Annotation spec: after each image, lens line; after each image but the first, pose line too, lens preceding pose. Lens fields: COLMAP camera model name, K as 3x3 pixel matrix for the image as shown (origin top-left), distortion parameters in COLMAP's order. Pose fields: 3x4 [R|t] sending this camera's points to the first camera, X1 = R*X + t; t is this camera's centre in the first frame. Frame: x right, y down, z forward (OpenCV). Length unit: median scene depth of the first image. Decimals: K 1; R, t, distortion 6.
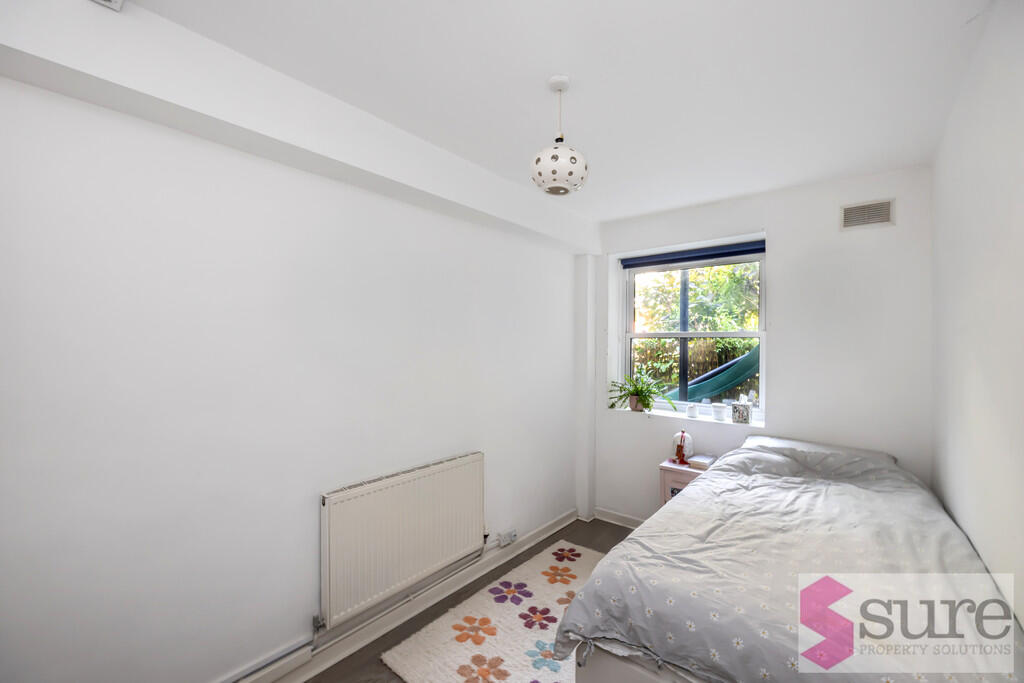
lens RADIAL K [[412.4, 0, 513.8], [0, 412.4, 344.7], [0, 0, 1]] dist [0.000219, 0.000042]
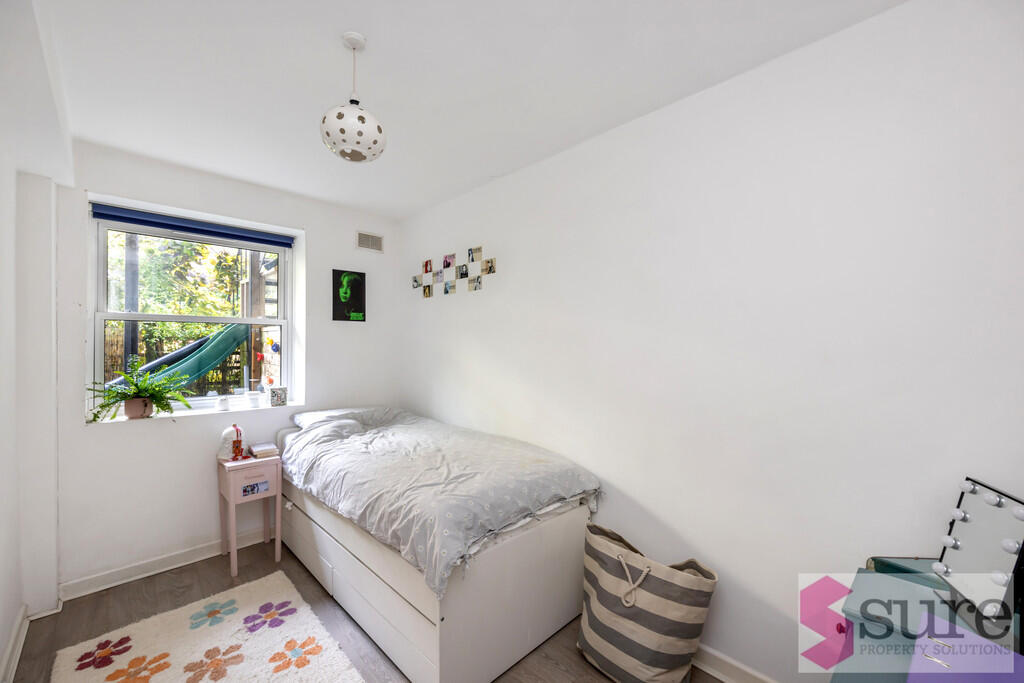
lens RADIAL K [[412.4, 0, 514.0], [0, 412.4, 342.6], [0, 0, 1]] dist [0.000219, 0.000042]
pose [[0.099402, 0.000909, 0.995047, -0.472961], [-0.000294, 1.000000, -0.000884, 0.032613], [-0.995047, -0.000204, 0.099403, 0.330088]]
